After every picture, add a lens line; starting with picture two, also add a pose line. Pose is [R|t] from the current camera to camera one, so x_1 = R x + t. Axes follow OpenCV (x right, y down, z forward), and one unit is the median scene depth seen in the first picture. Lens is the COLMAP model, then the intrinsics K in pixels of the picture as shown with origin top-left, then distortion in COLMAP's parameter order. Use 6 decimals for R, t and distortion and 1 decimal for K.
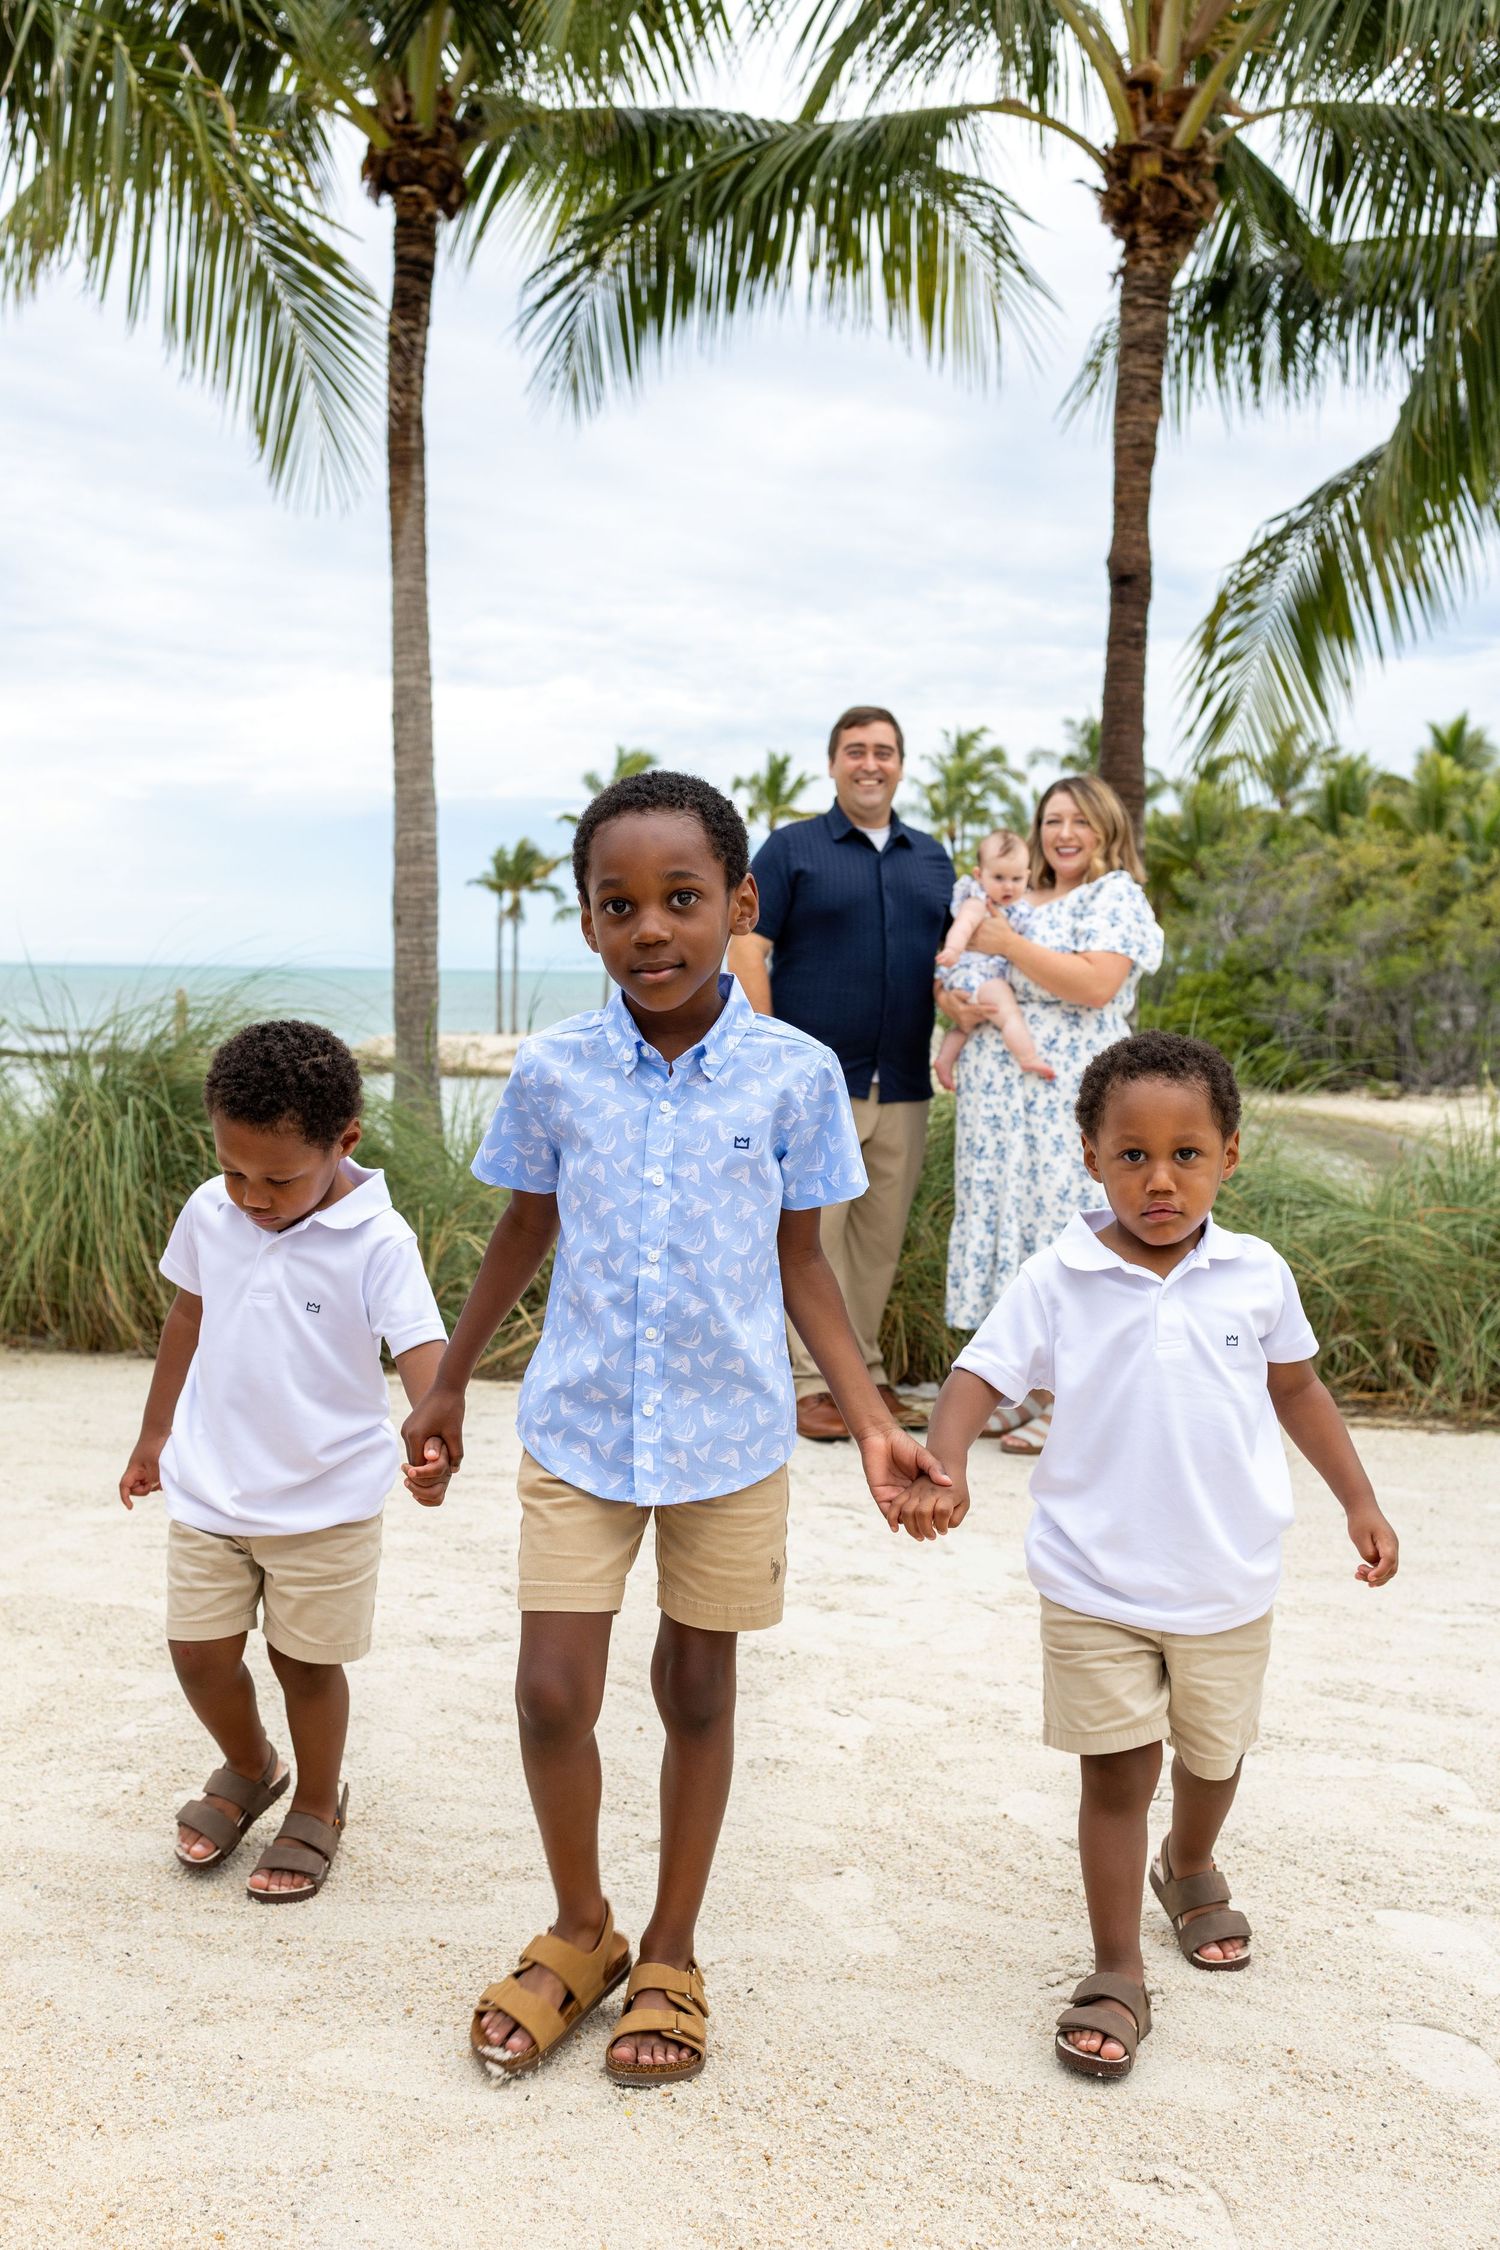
lens RADIAL K [[2232.9, 0, 743.4], [0, 2232.9, 1101.1], [0, 0, 1]] dist [0.006913, 0.000000]
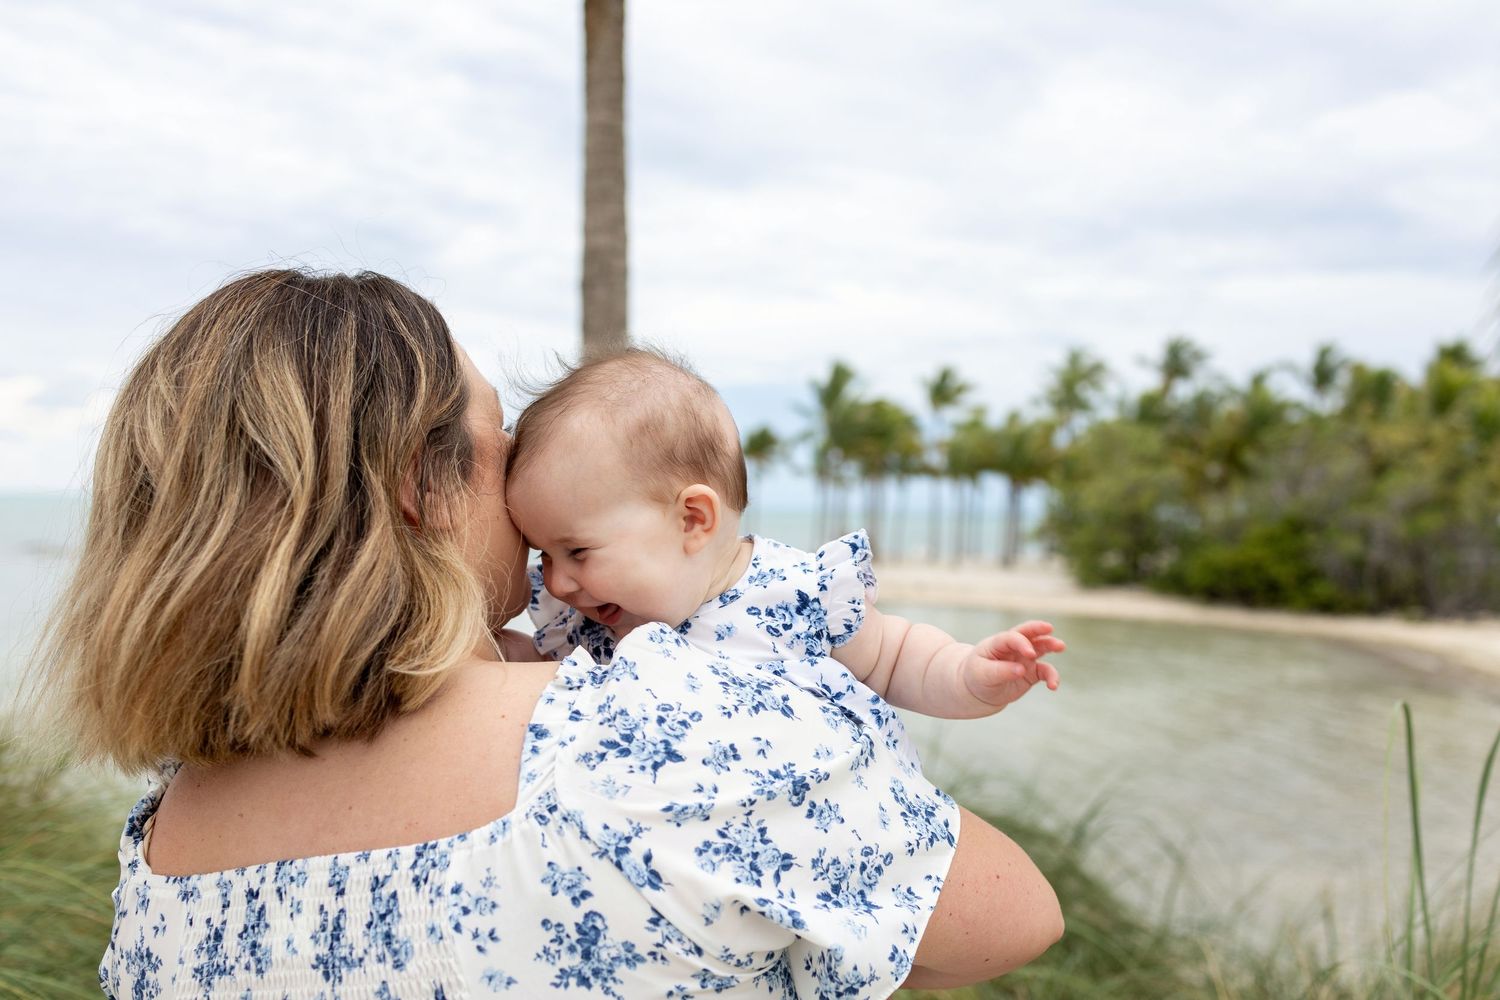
lens RADIAL K [[1555.2, 0, 751.6], [0, 1555.2, 497.7], [0, 0, 1]] dist [0.006030, 0.000000]
pose [[0.994328, 0.008708, -0.106003, -0.037106], [-0.016034, 0.997525, -0.068459, -0.059826], [0.105144, 0.069770, 0.992006, 0.462576]]
